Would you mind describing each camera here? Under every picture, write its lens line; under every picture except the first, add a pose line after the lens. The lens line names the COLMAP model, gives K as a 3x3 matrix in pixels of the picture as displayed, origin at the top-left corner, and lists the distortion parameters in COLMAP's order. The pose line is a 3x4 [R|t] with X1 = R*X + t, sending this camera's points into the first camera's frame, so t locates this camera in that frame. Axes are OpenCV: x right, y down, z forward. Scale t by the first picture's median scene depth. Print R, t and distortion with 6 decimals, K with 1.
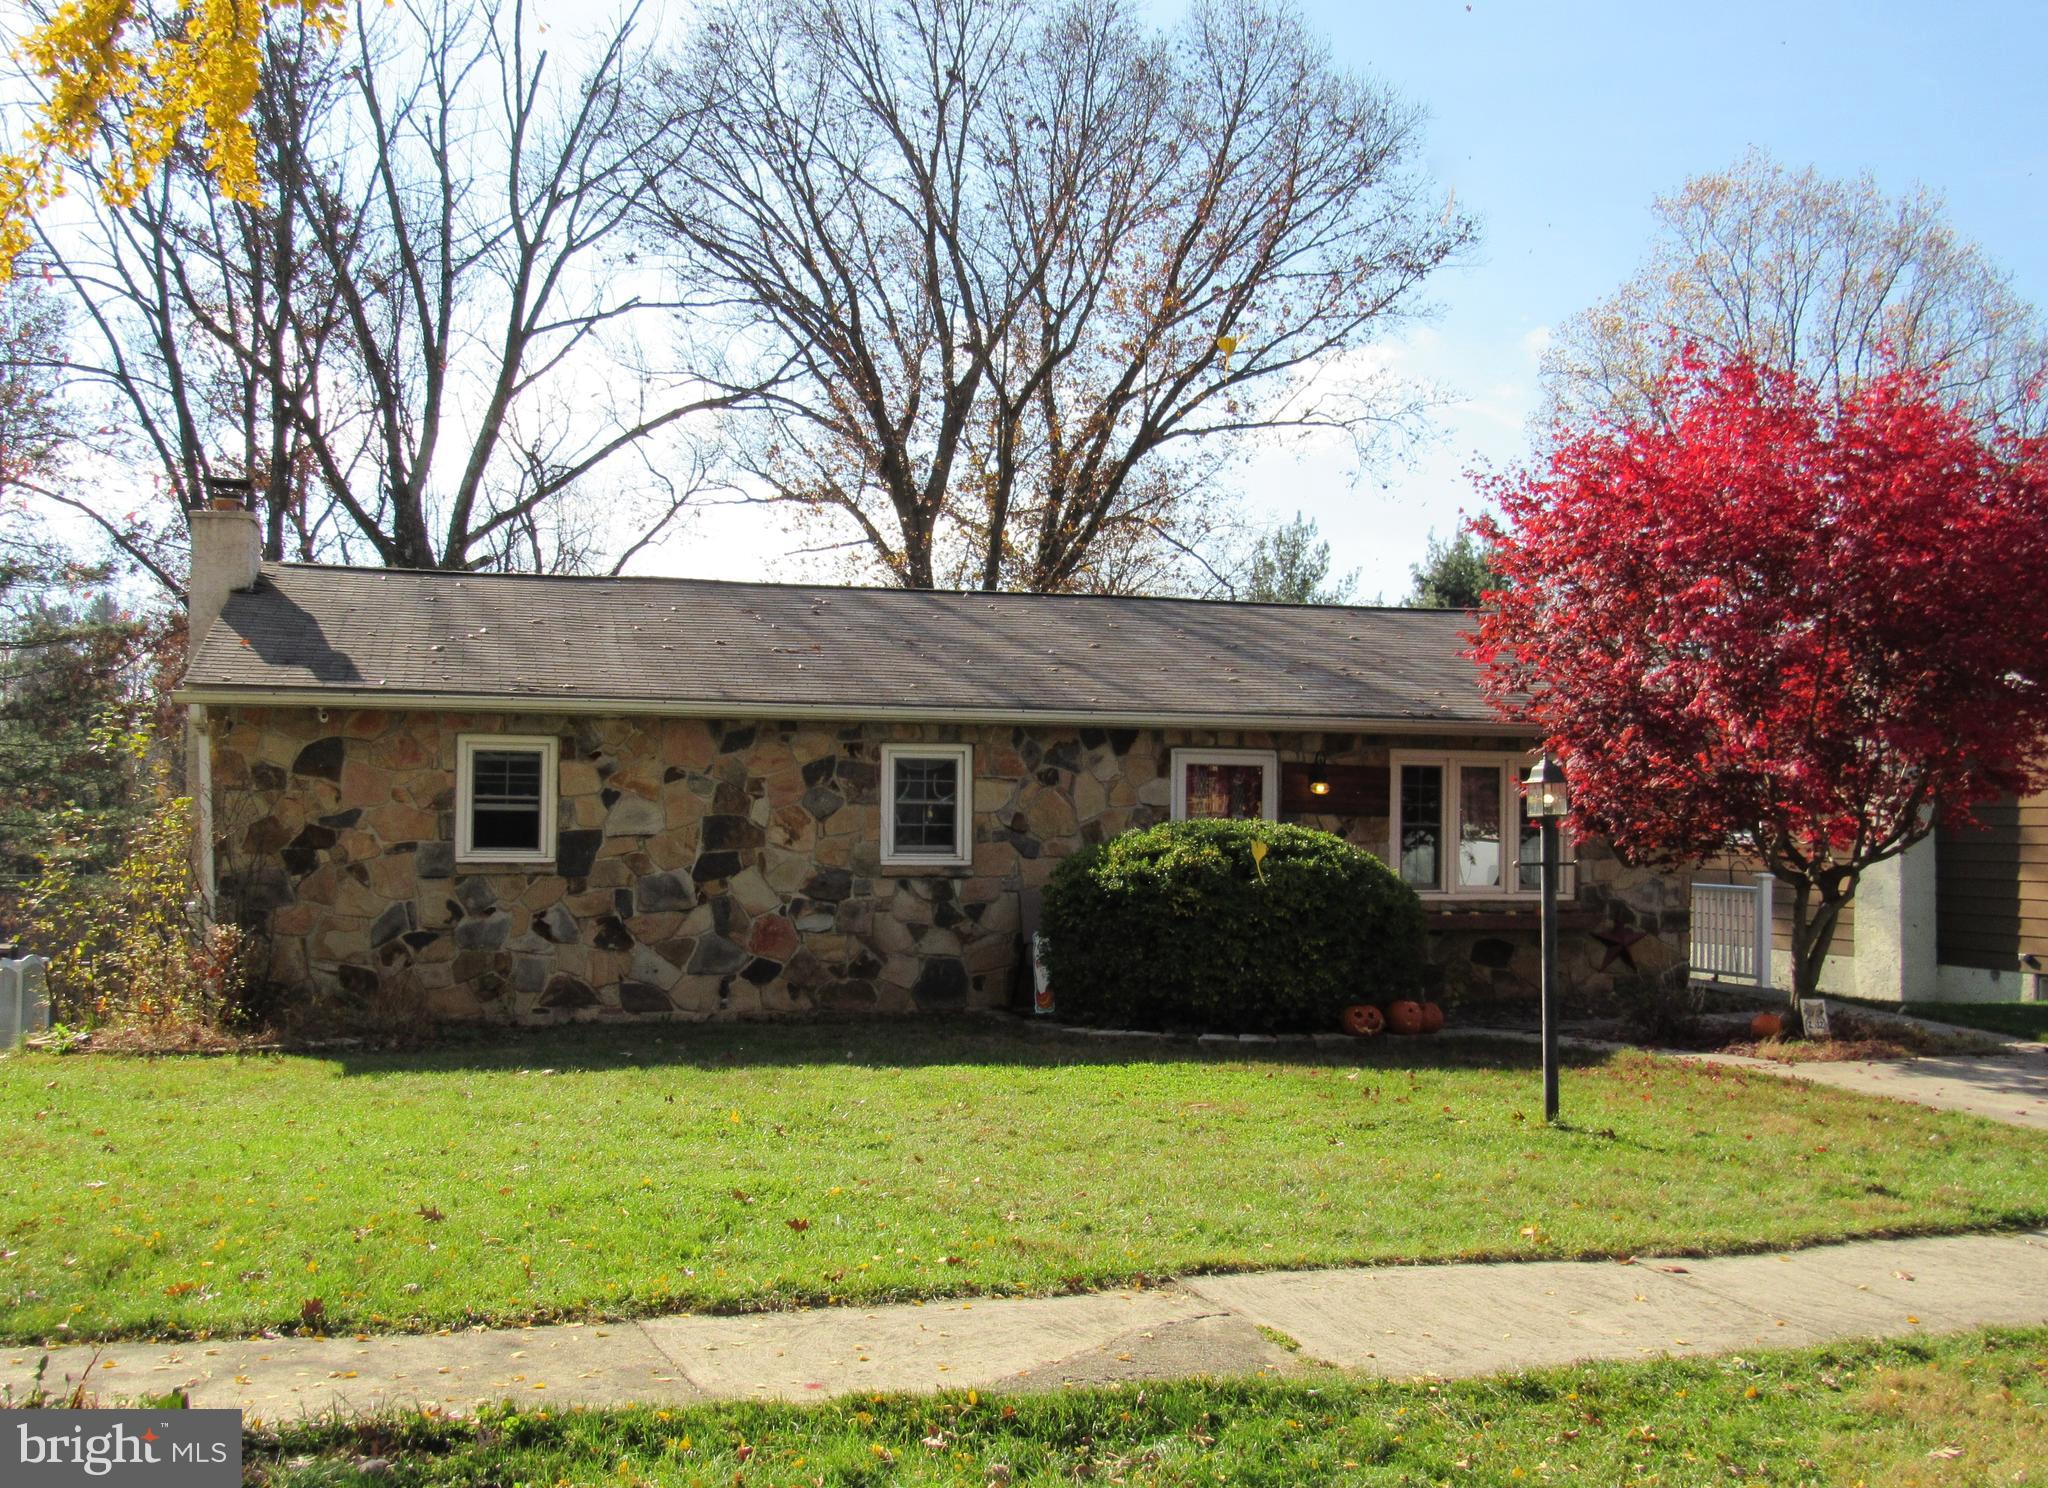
lens RADIAL K [[2088.2, 0, 1023.8], [0, 2088.2, 753.0], [0, 0, 1]] dist [-0.044047, 0.000000]
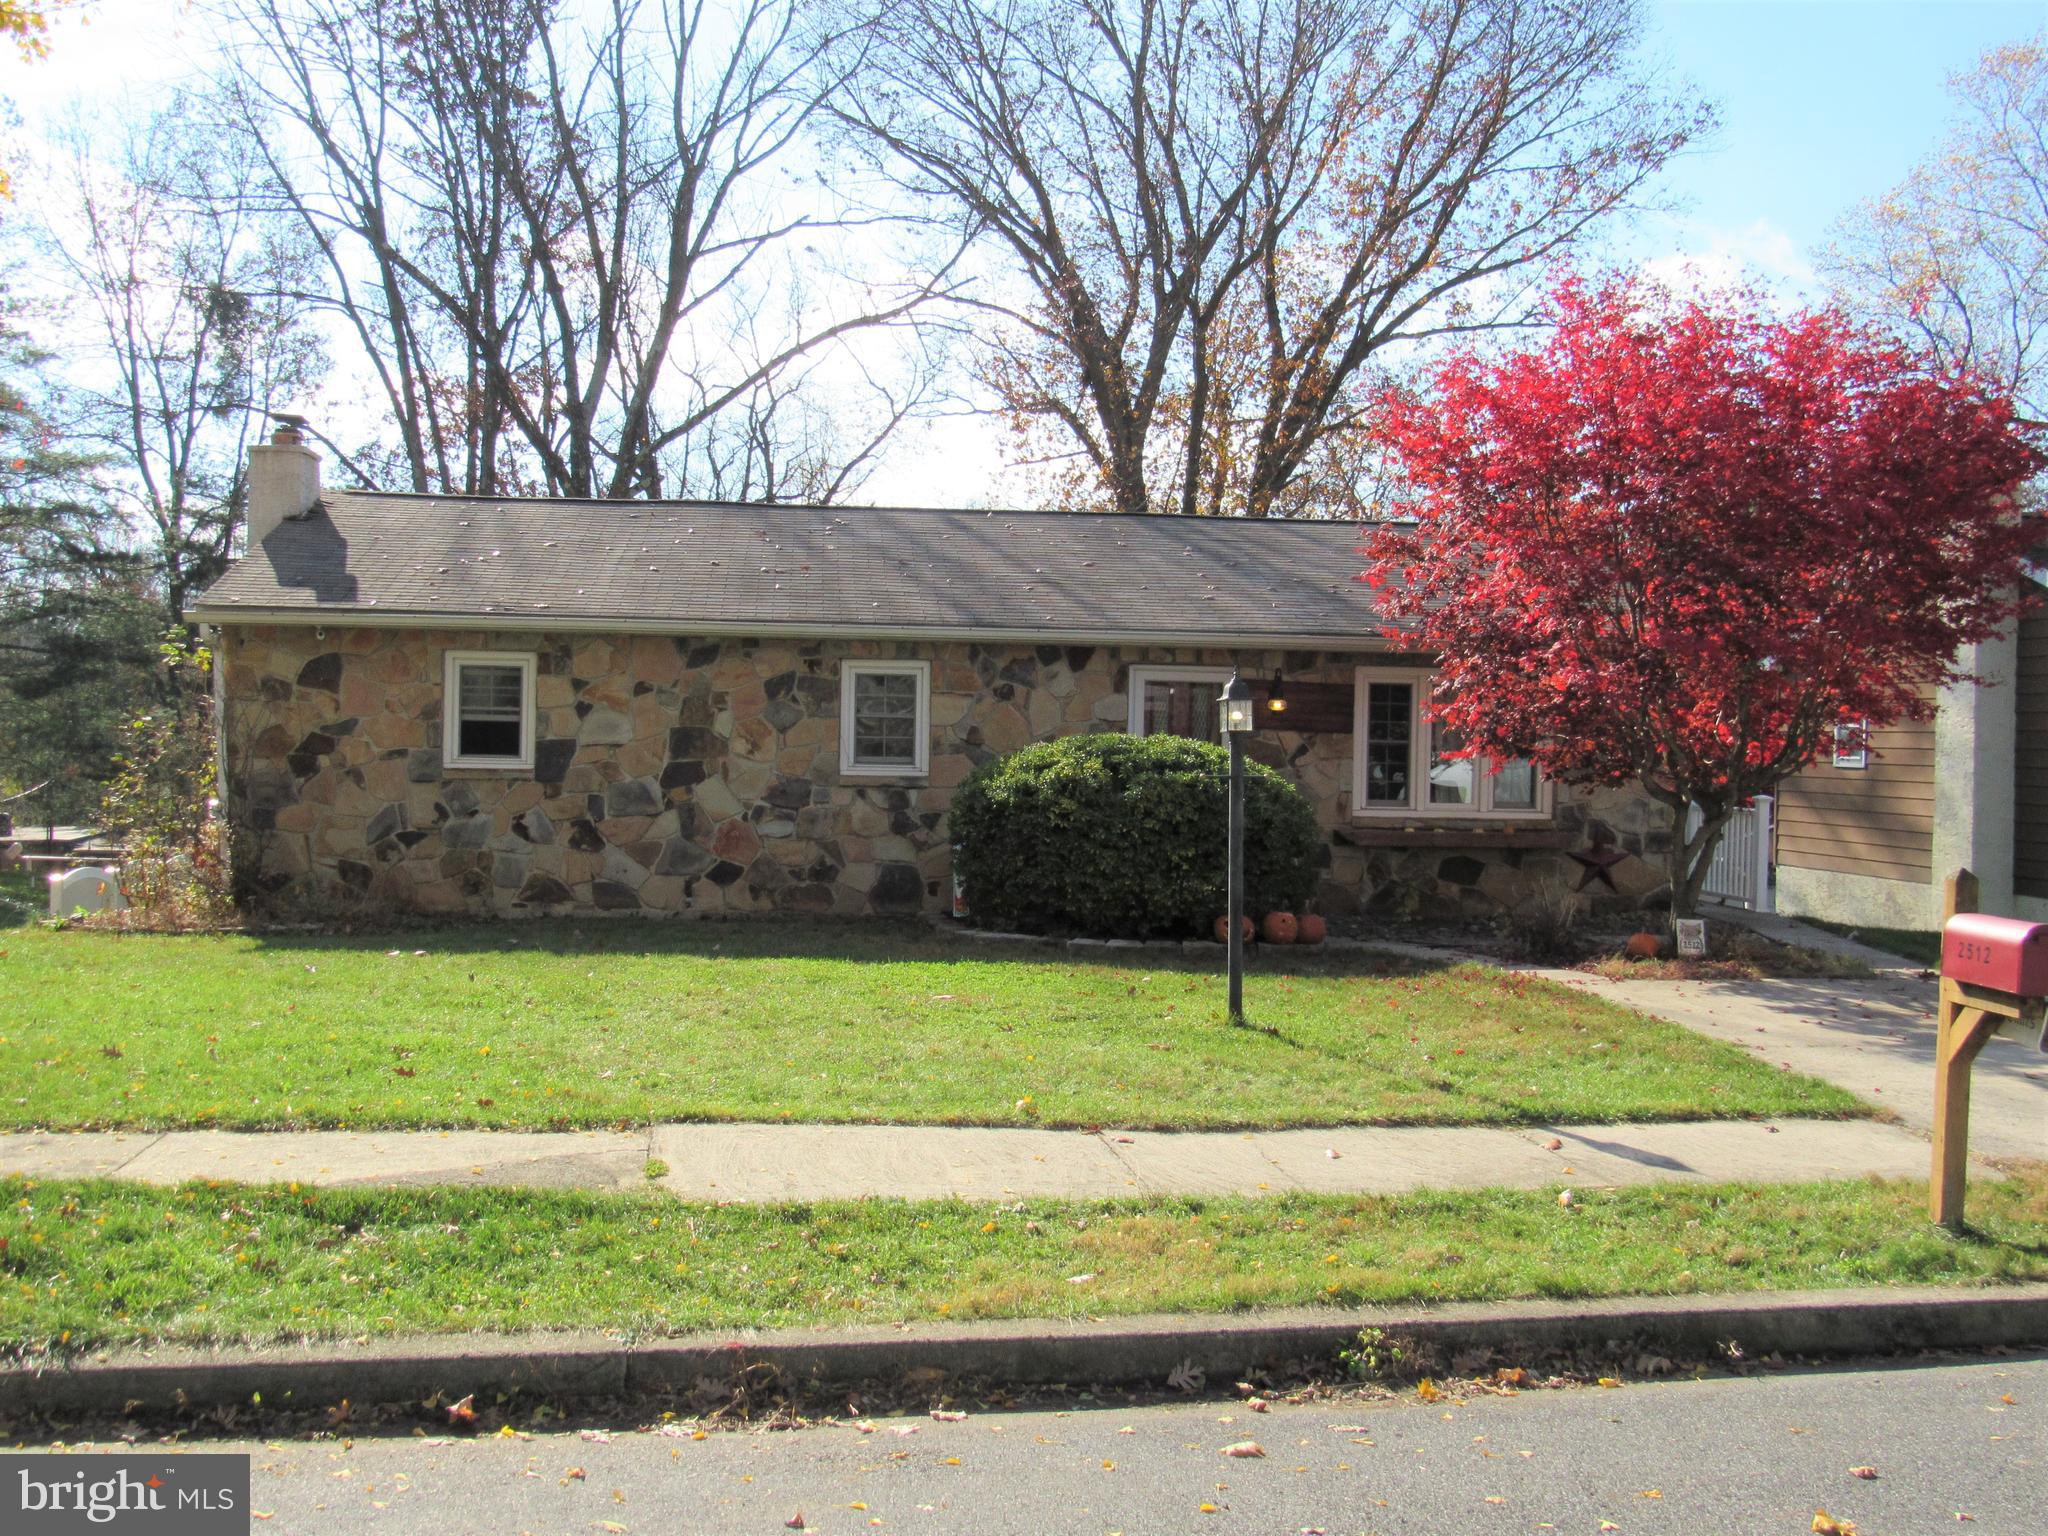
lens RADIAL K [[2163.7, 0, 1023.4], [0, 2163.7, 760.3], [0, 0, 1]] dist [-0.054593, 0.000000]
pose [[0.987075, 0.010536, -0.159912, 0.195938], [-0.003596, 0.999041, 0.043626, -0.001717], [0.160218, -0.042487, 0.986167, -0.061376]]
